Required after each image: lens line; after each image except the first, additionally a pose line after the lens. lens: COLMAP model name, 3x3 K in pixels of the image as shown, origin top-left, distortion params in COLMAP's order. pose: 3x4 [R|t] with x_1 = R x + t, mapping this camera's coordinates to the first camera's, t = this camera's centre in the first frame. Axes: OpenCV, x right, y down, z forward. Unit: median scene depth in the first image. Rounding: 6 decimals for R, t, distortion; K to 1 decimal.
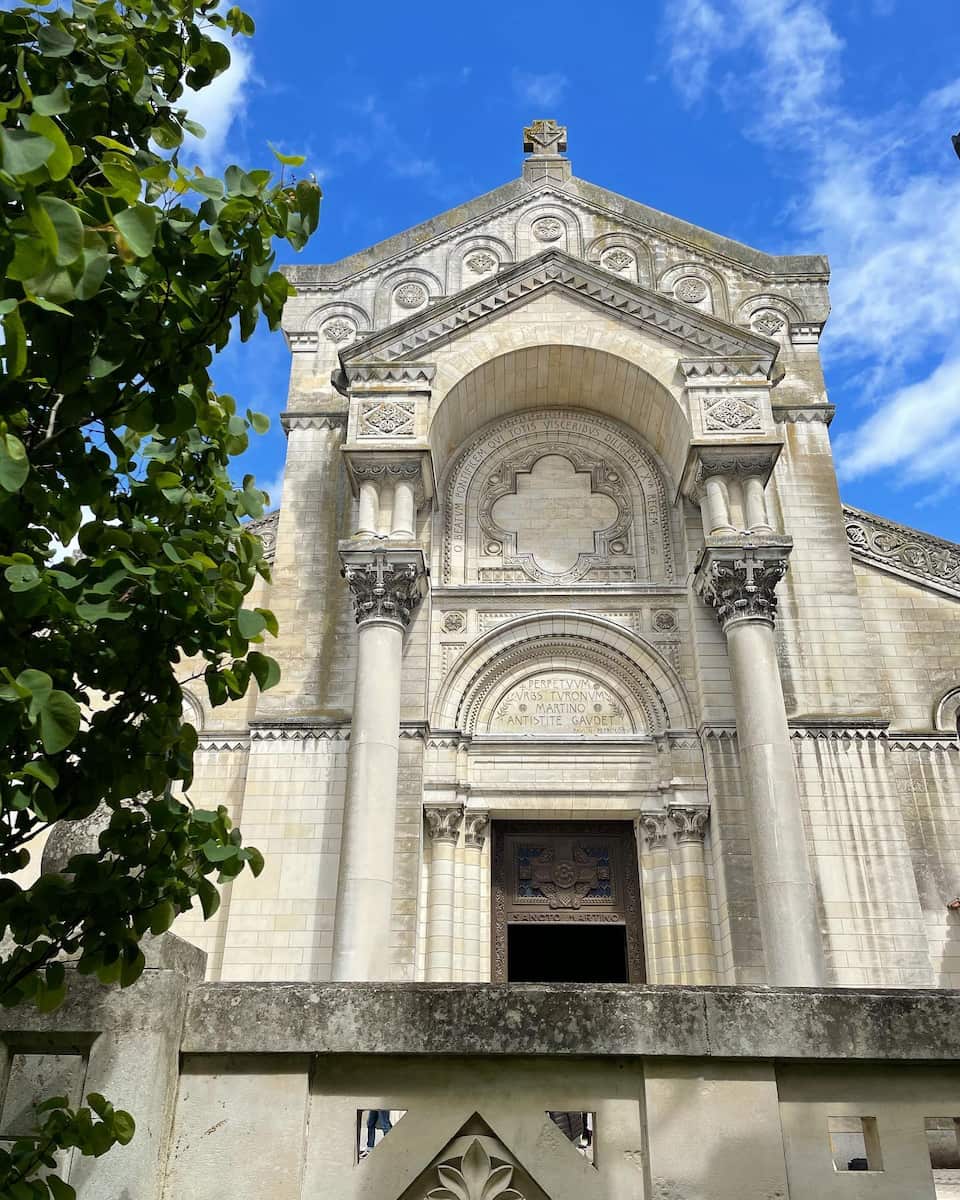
lens RADIAL K [[957.1, 0, 480.0], [0, 957.1, 600.0], [0, 0, 1]] dist [0.076641, -0.002853]
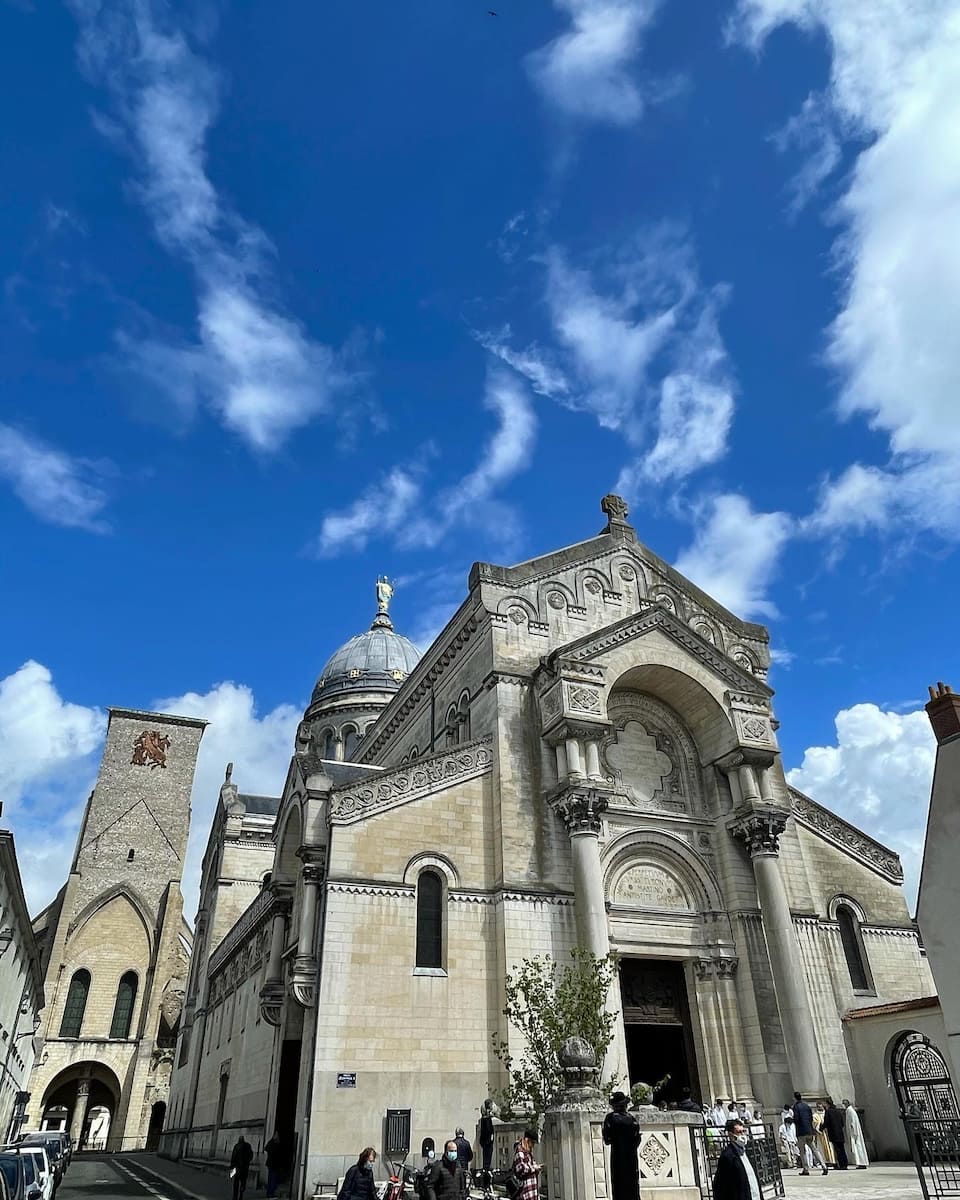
lens RADIAL K [[851.3, 0, 480.0], [0, 851.3, 600.0], [0, 0, 1]] dist [0.004638, -0.002631]
pose [[0.910070, 0.200335, 0.362820, -0.808150], [-0.163960, 0.978027, -0.128763, -0.136406], [-0.380644, 0.057695, 0.922920, -0.274768]]
